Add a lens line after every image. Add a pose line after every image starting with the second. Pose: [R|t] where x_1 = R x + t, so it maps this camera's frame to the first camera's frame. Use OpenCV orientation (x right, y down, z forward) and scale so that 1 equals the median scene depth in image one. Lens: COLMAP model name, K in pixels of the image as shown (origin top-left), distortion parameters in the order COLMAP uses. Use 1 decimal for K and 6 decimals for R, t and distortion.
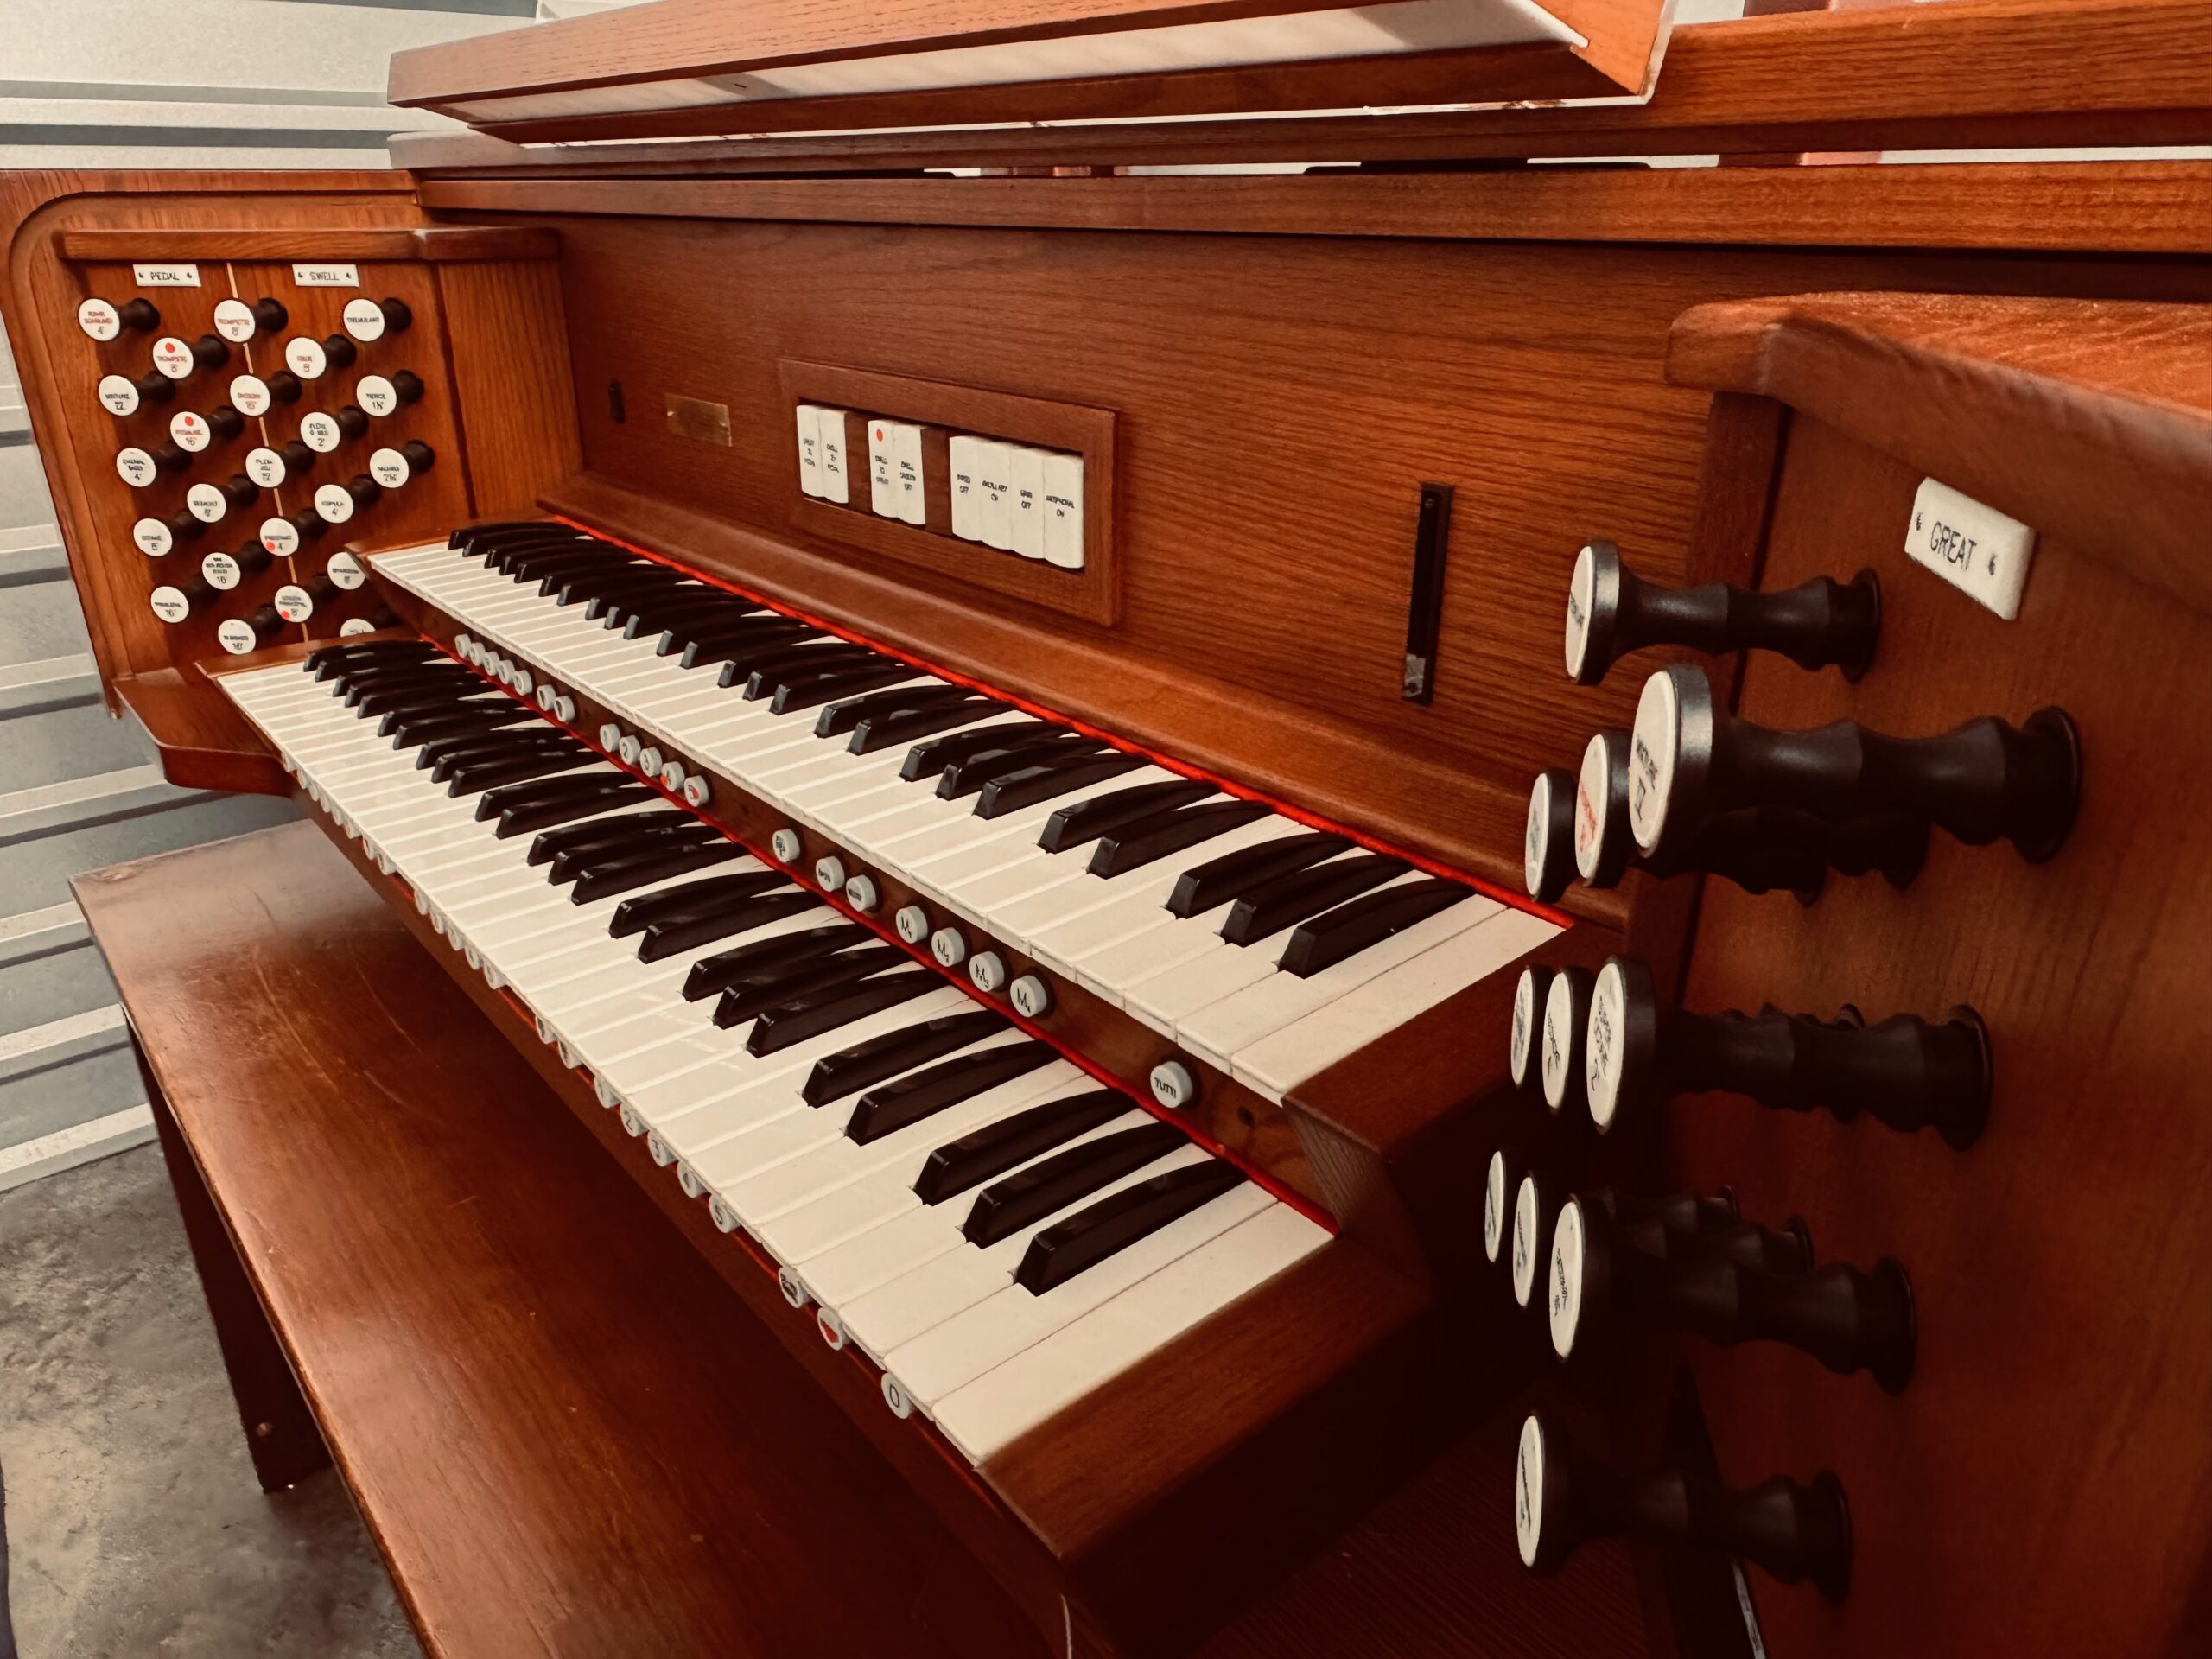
lens RADIAL K [[1490.8, 0, 1042.9], [0, 1490.8, 822.8], [0, 0, 1]] dist [-0.000606, 0.004720]
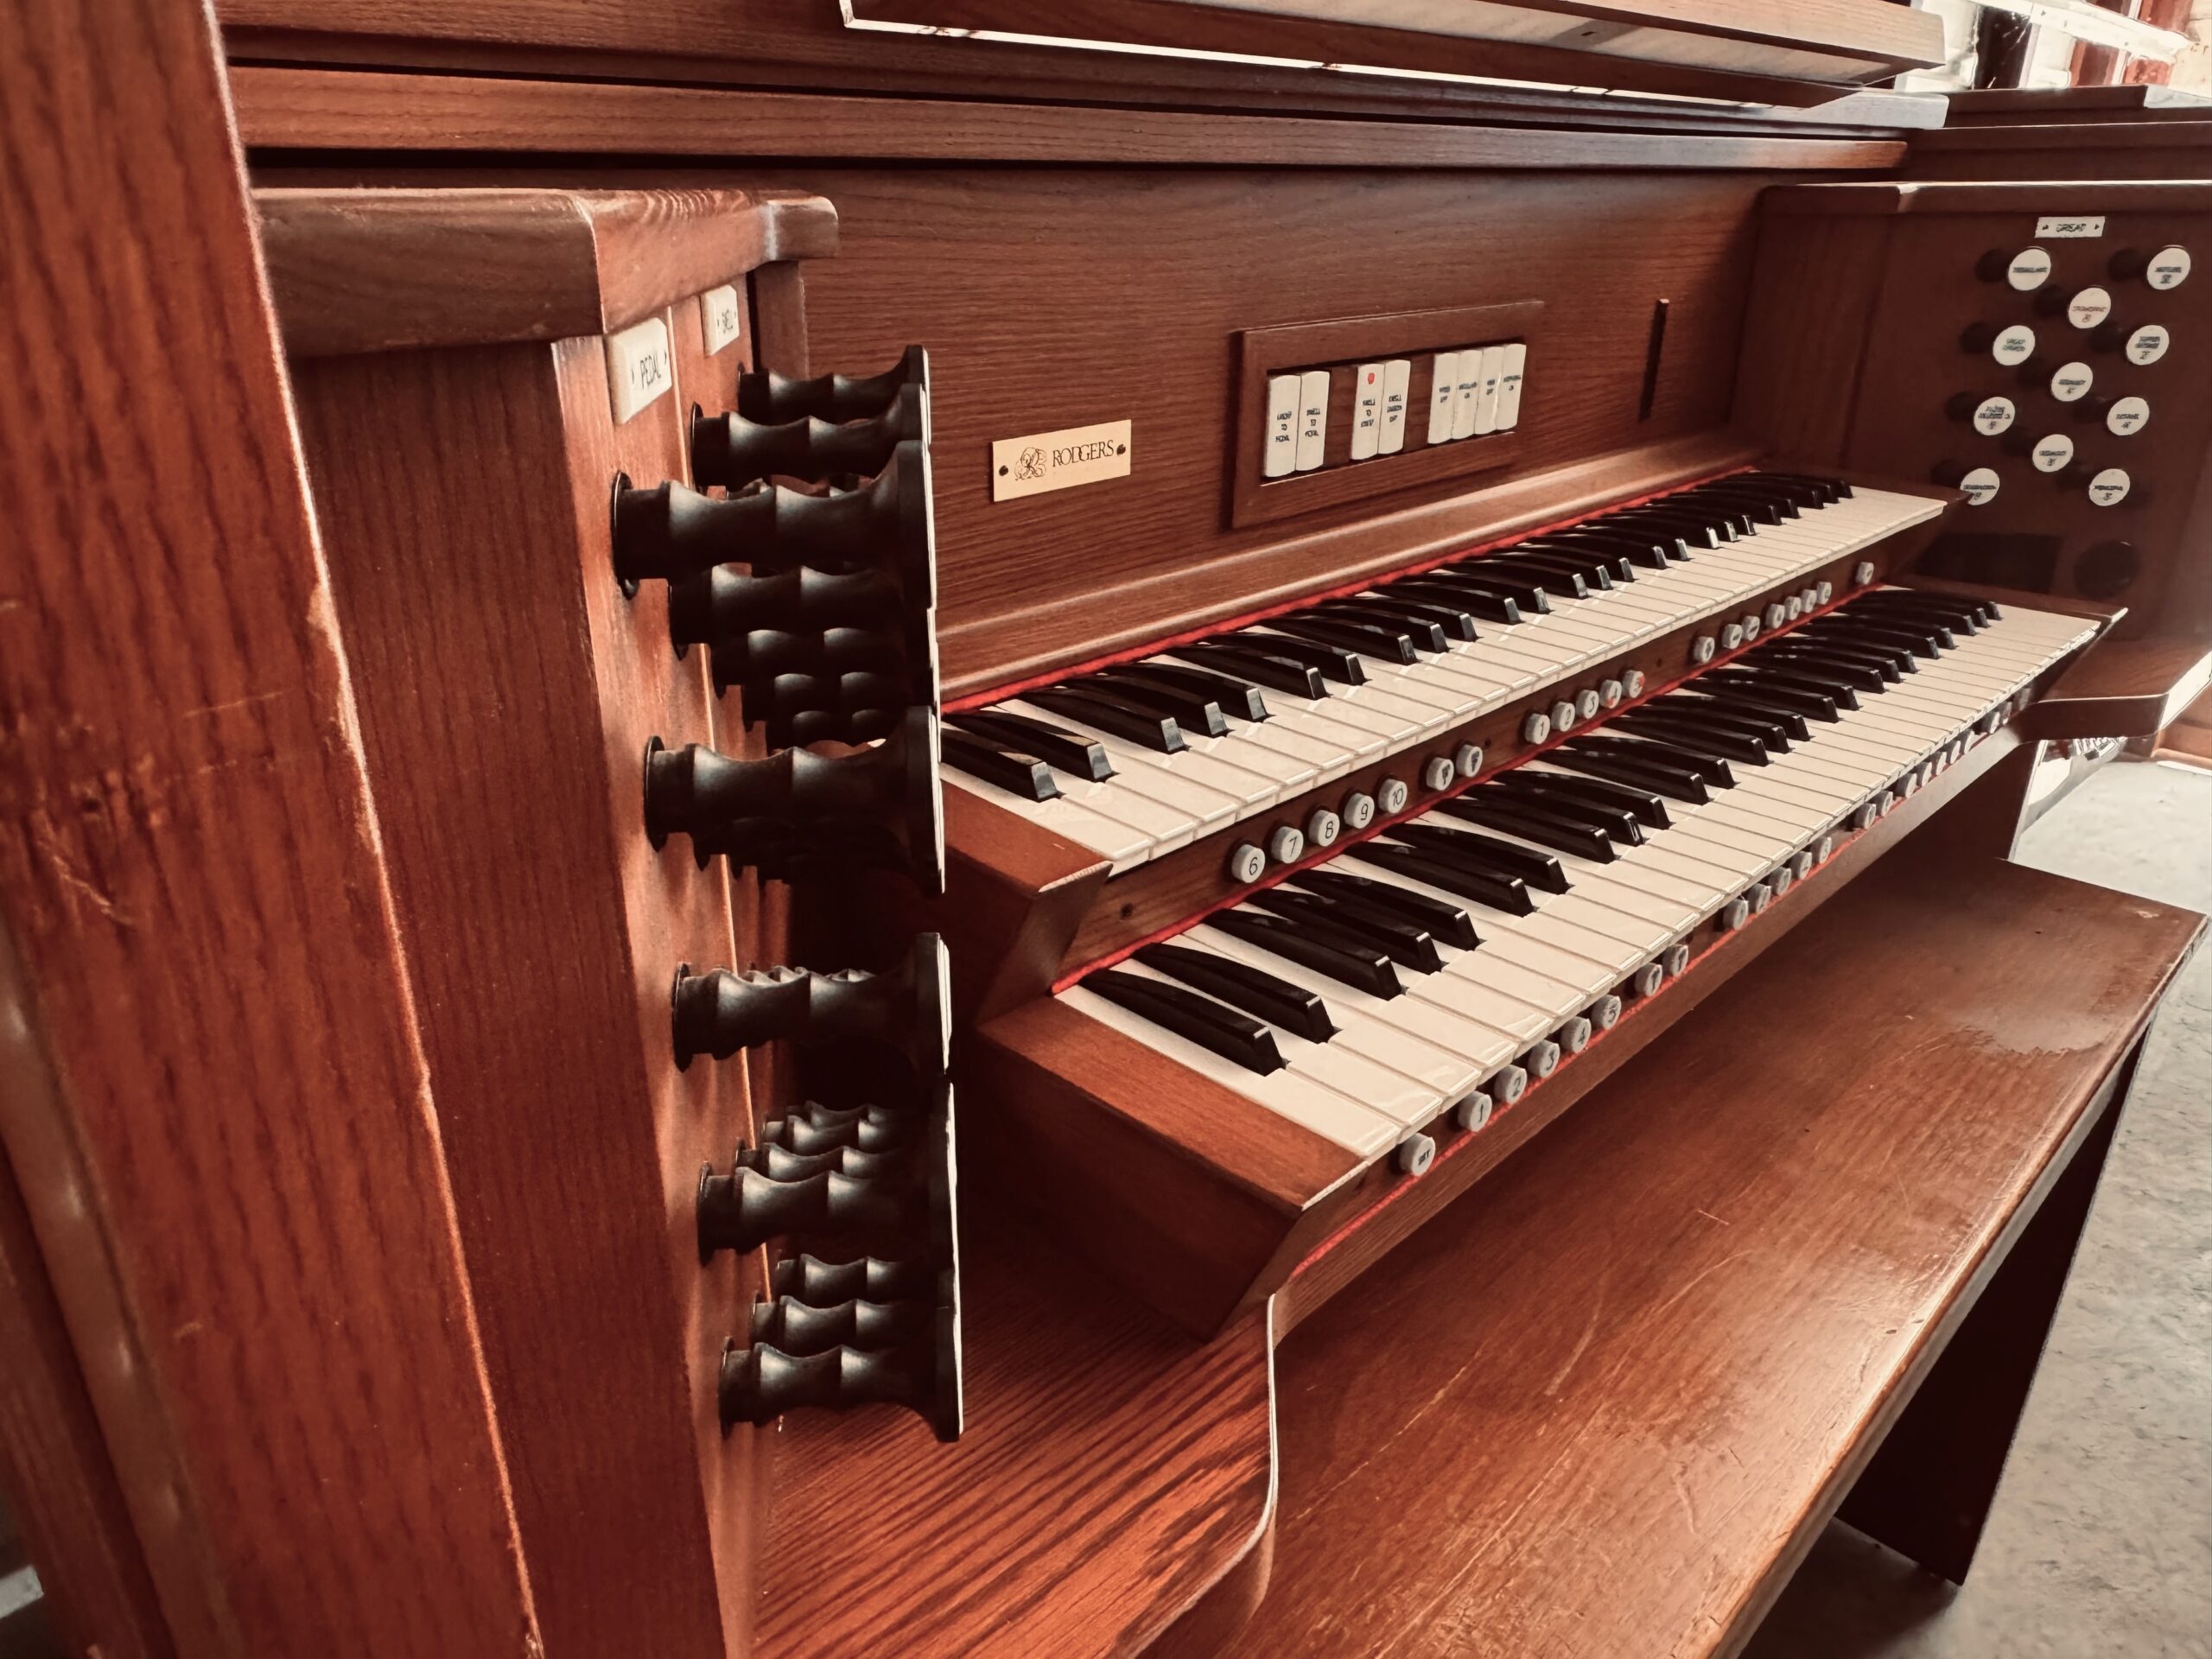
lens RADIAL K [[1490.8, 0, 1096.5], [0, 1490.8, 822.9], [0, 0, 1]] dist [-0.000606, 0.004720]
pose [[-0.126350, -0.382015, 0.915478, -1.312941], [0.389653, 0.829584, 0.399951, -0.563564], [-0.912253, 0.407253, 0.044035, 1.438801]]
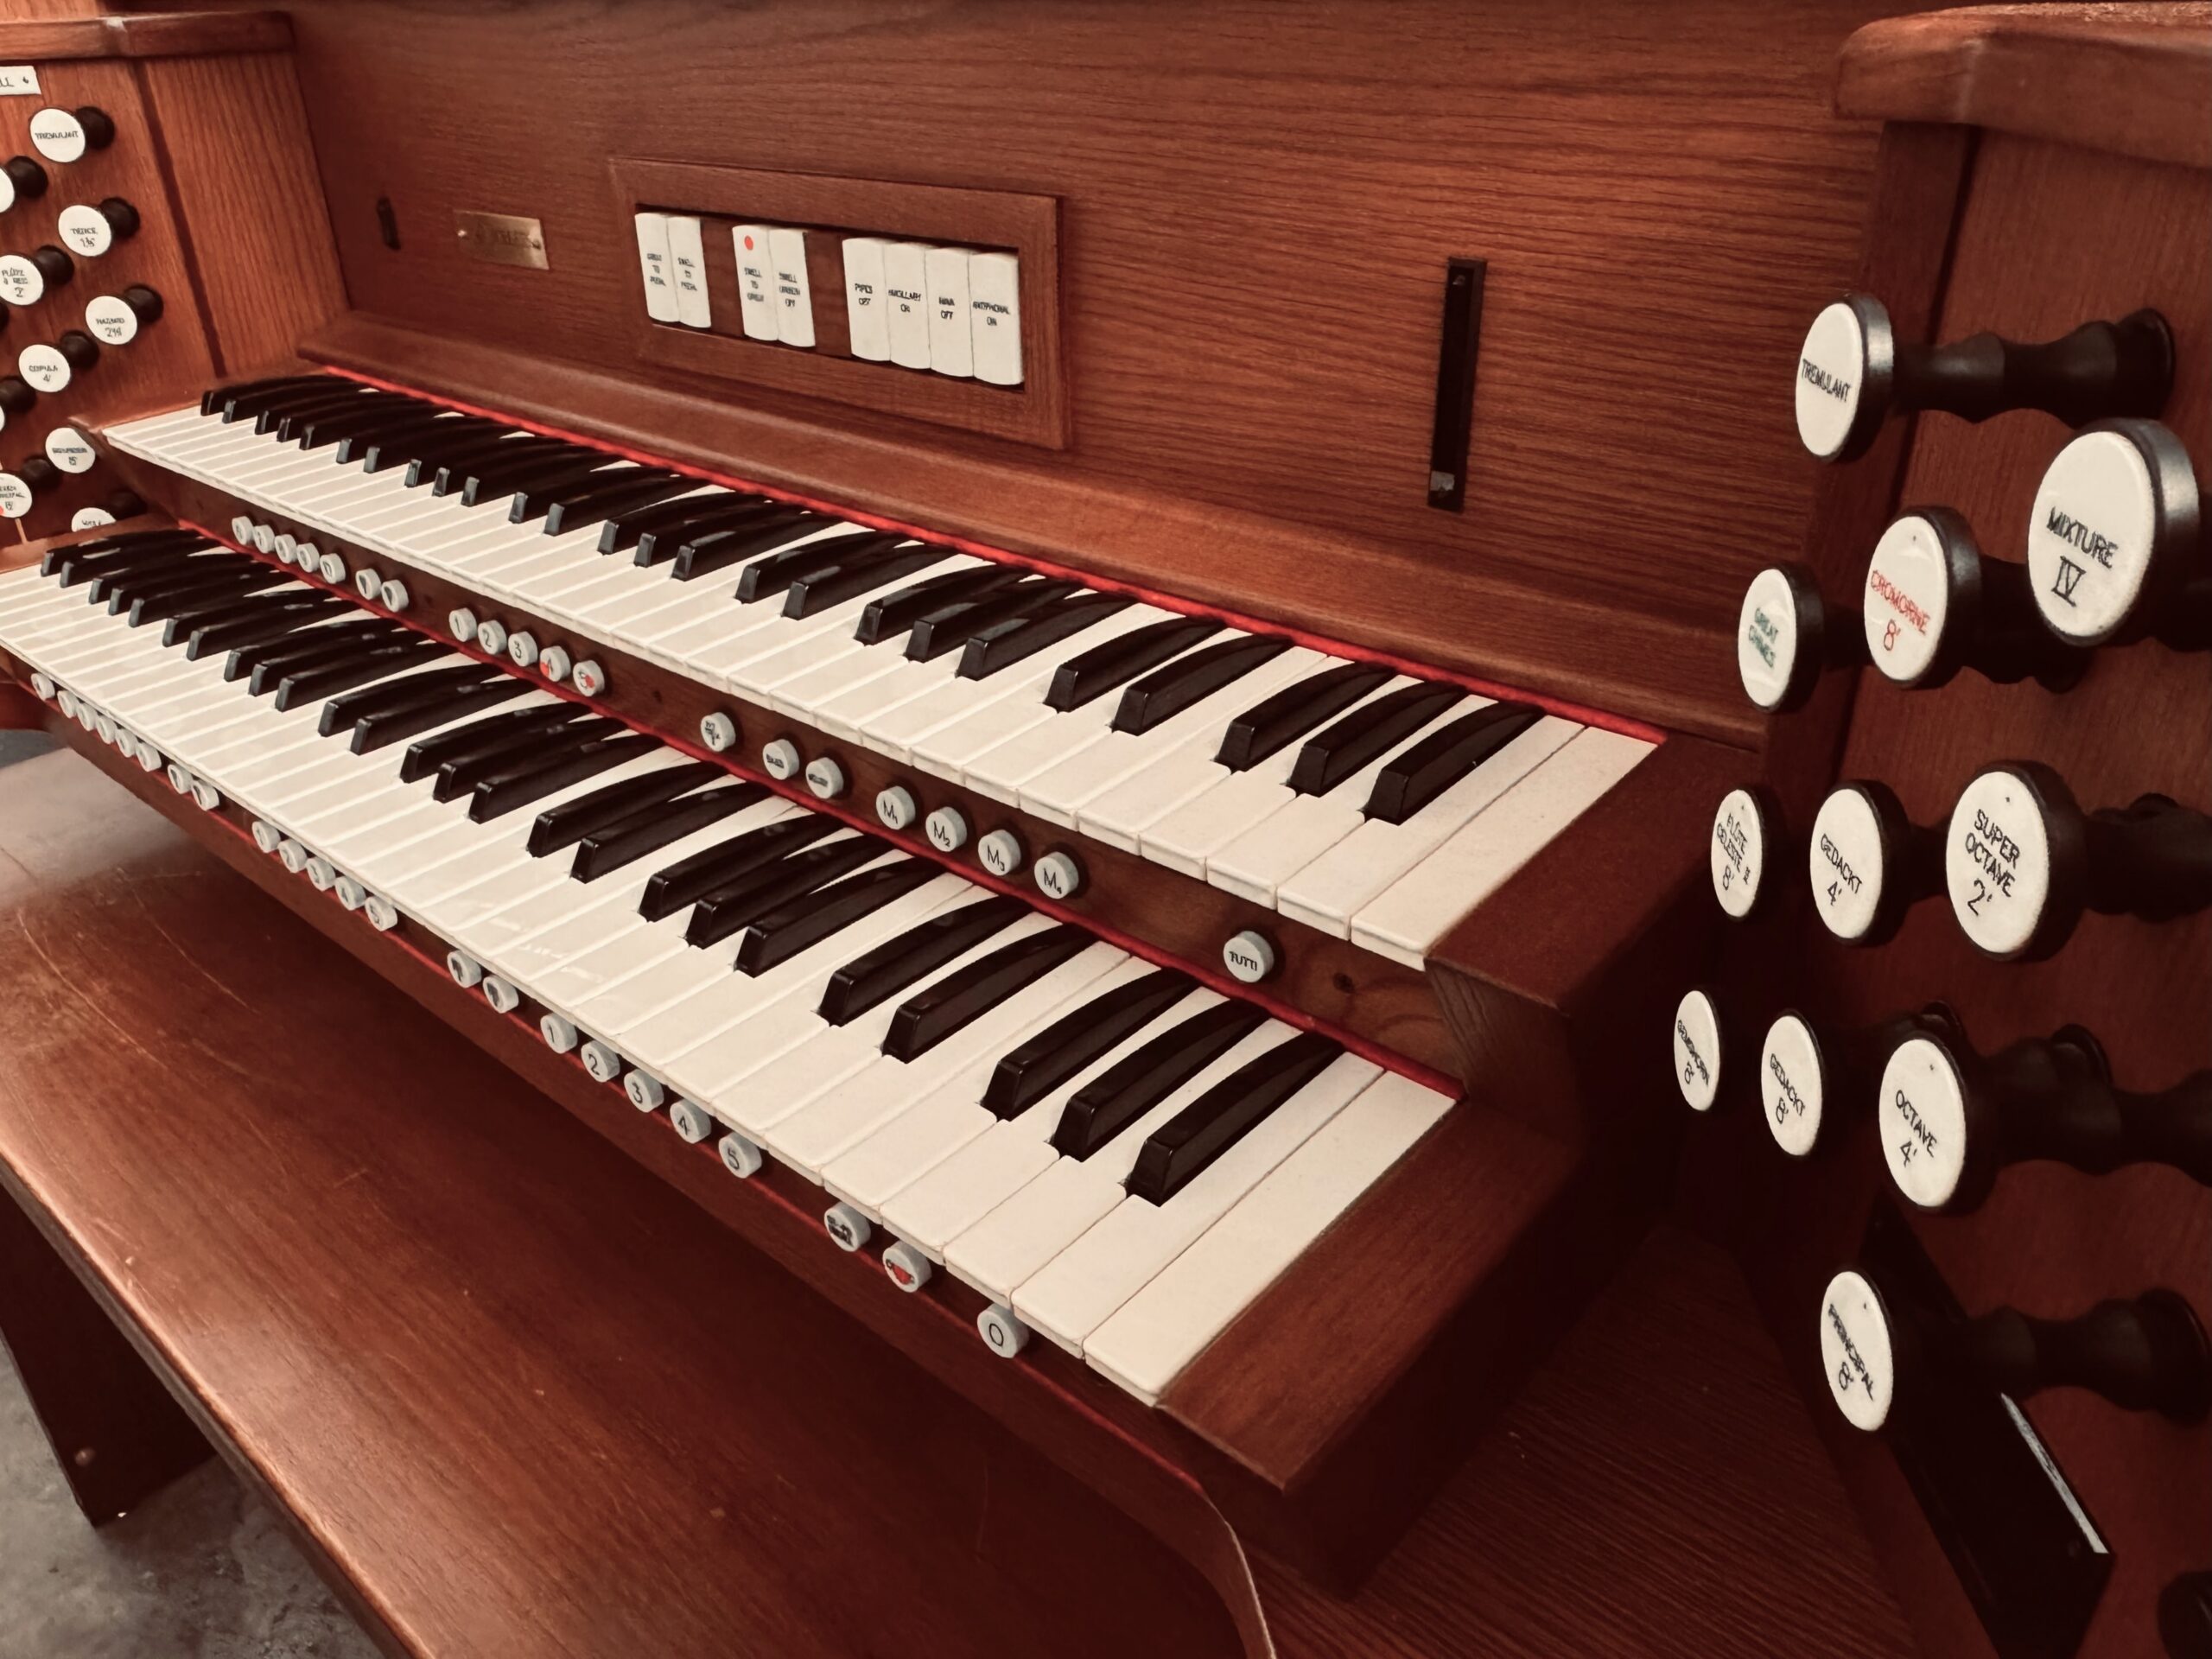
lens RADIAL K [[1627.5, 0, 1034.0], [0, 1627.5, 812.2], [0, 0, 1]] dist [-0.003019, 0.004976]
pose [[0.988145, -0.095234, 0.120413, -0.105043], [0.084954, 0.992508, 0.087816, -0.005327], [-0.127874, -0.076546, 0.988832, 0.038269]]
